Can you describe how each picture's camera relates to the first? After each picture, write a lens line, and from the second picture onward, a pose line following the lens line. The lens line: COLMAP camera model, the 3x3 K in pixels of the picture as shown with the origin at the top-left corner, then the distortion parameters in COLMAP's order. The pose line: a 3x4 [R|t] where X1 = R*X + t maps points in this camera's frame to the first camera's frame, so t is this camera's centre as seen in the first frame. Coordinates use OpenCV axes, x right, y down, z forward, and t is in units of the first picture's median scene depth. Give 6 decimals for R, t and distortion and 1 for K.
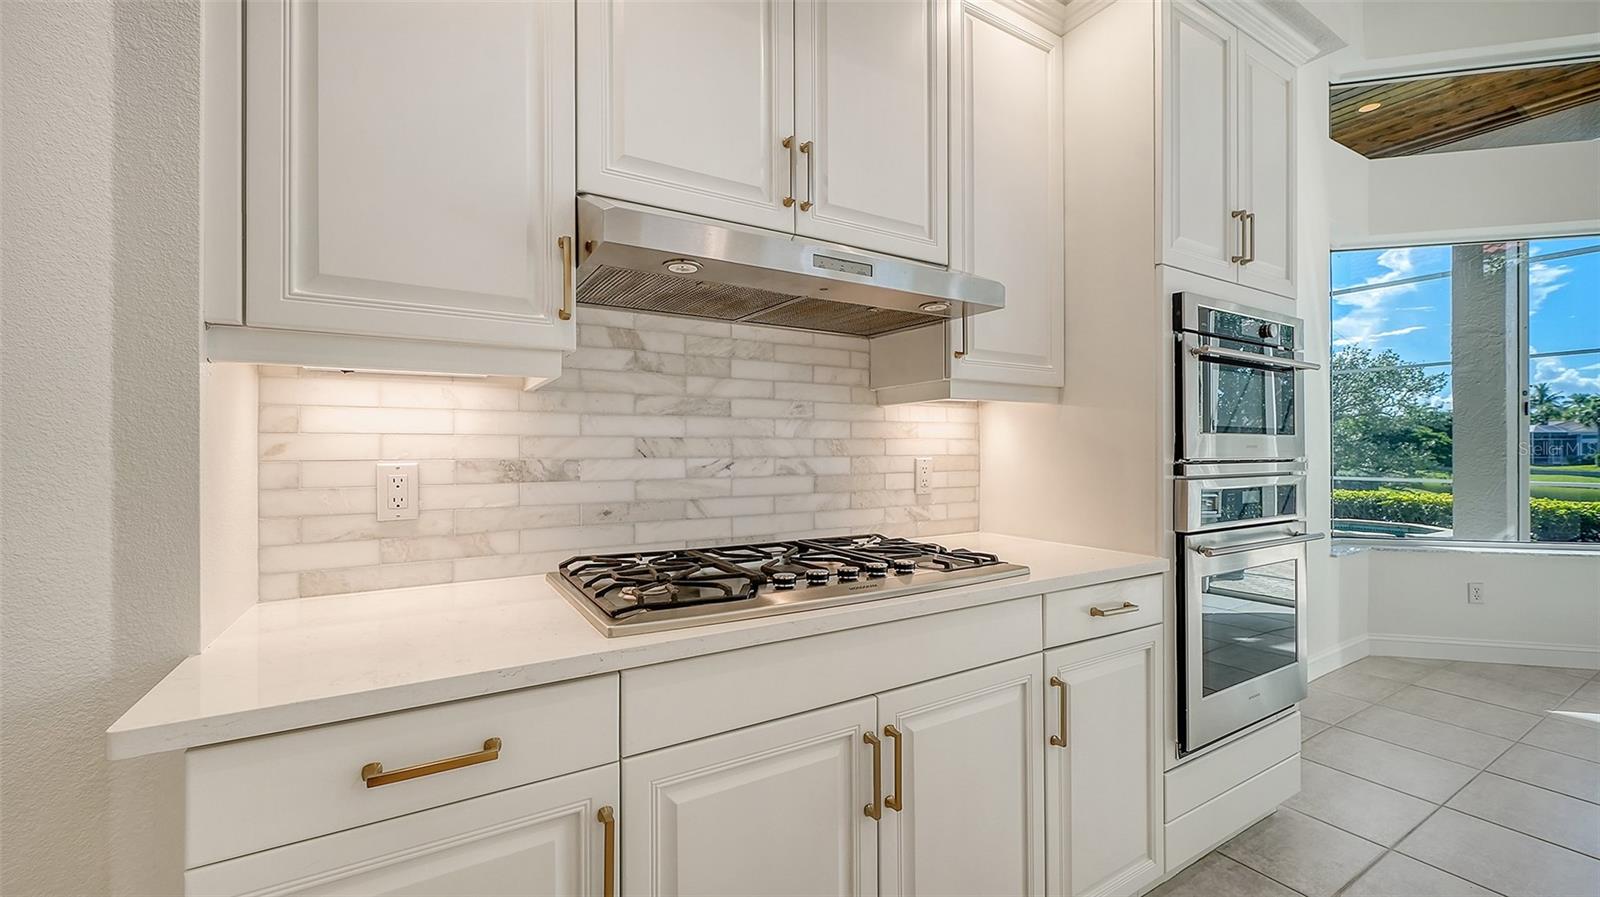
lens RADIAL K [[636.7, 0, 804.1], [0, 636.7, 446.5], [0, 0, 1]] dist [0.000415, -0.000249]
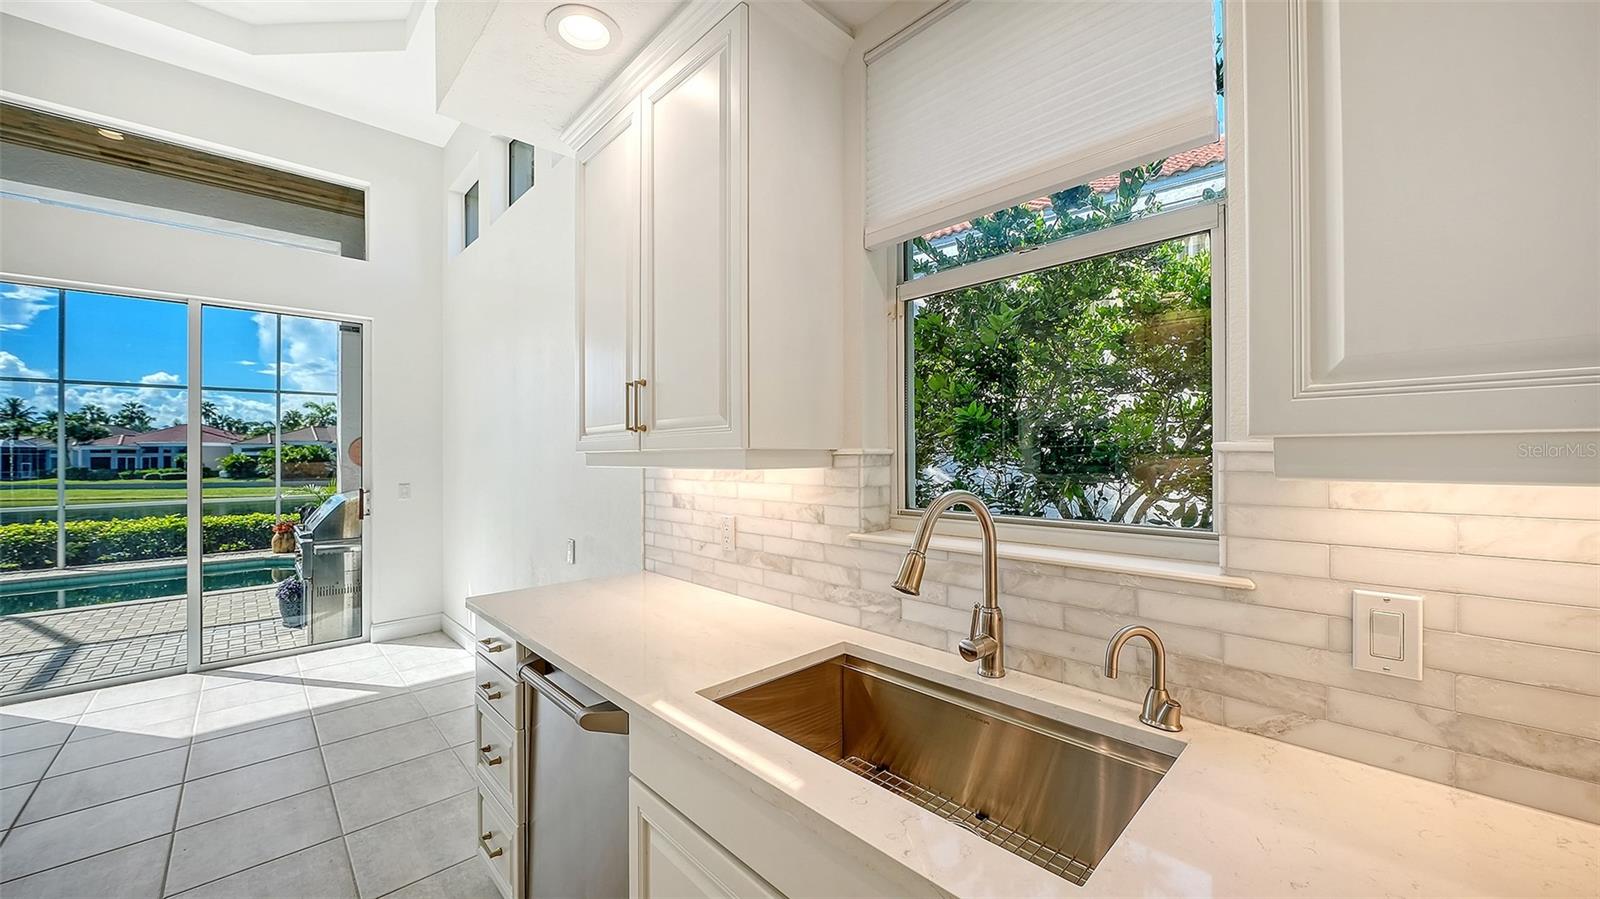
lens RADIAL K [[581.4, 0, 796.8], [0, 581.4, 458.0], [0, 0, 1]] dist [-0.011152, 0.000228]
pose [[-0.223064, -0.003288, 0.974798, 0.537645], [0.006267, 0.999969, 0.004807, -0.106248], [-0.974784, 0.007182, -0.223036, -0.593554]]
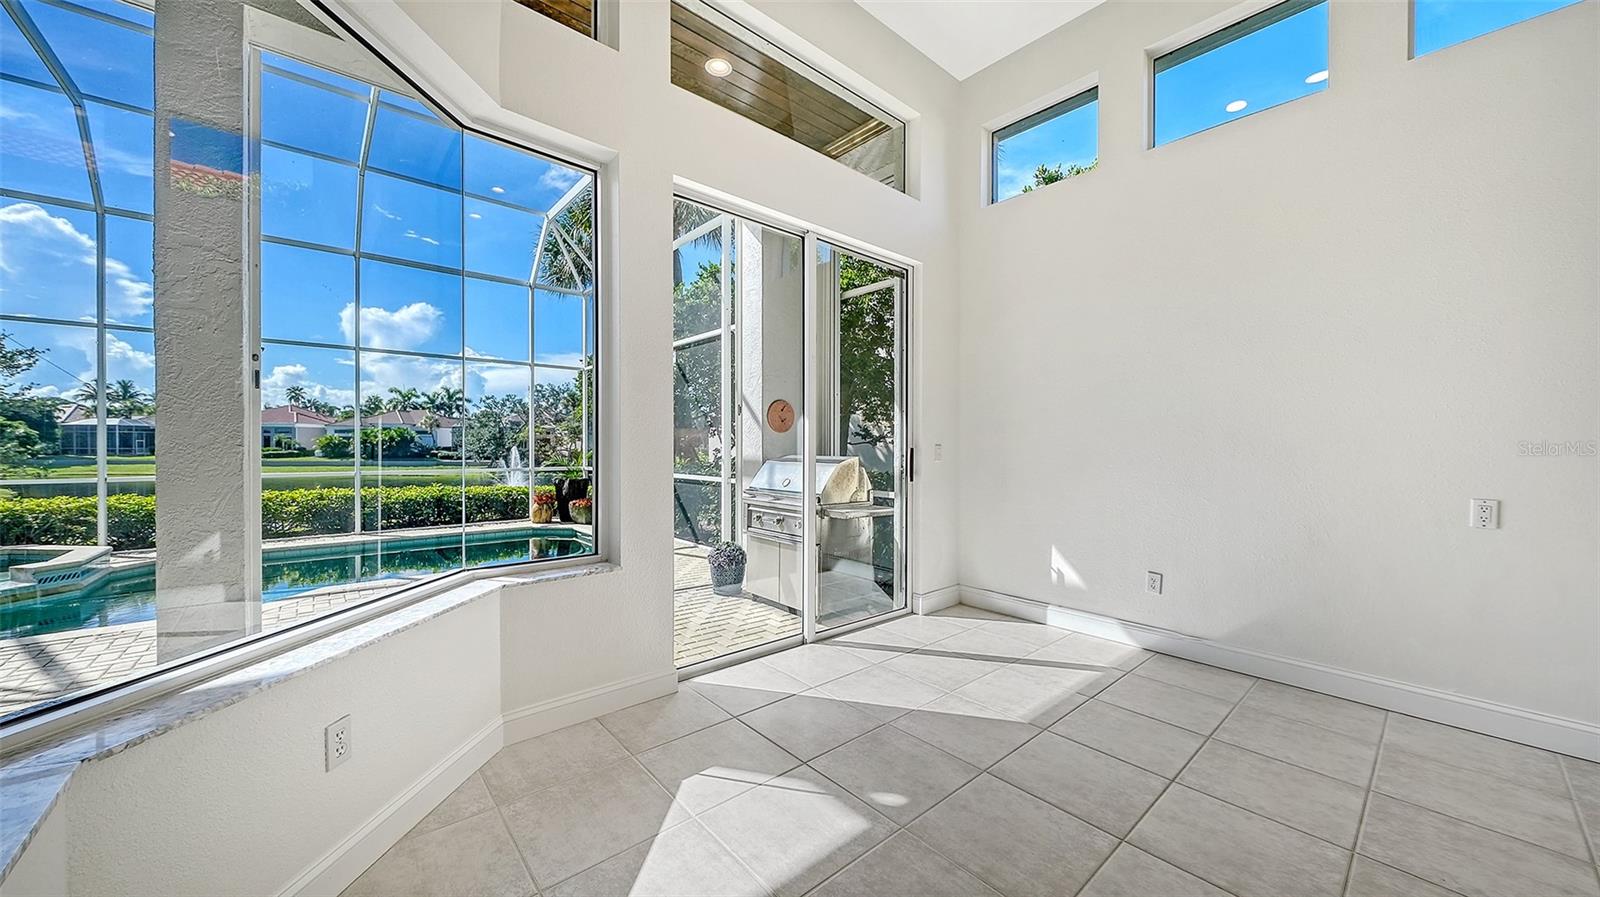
lens RADIAL K [[564.1, 0, 800.8], [0, 564.1, 451.8], [0, 0, 1]] dist [0.000923, 0.000158]
pose [[-0.164857, -0.013750, 0.986222, 1.268396], [-0.009021, 0.999882, 0.012432, 0.021741], [-0.986276, -0.006847, -0.164961, 1.573149]]
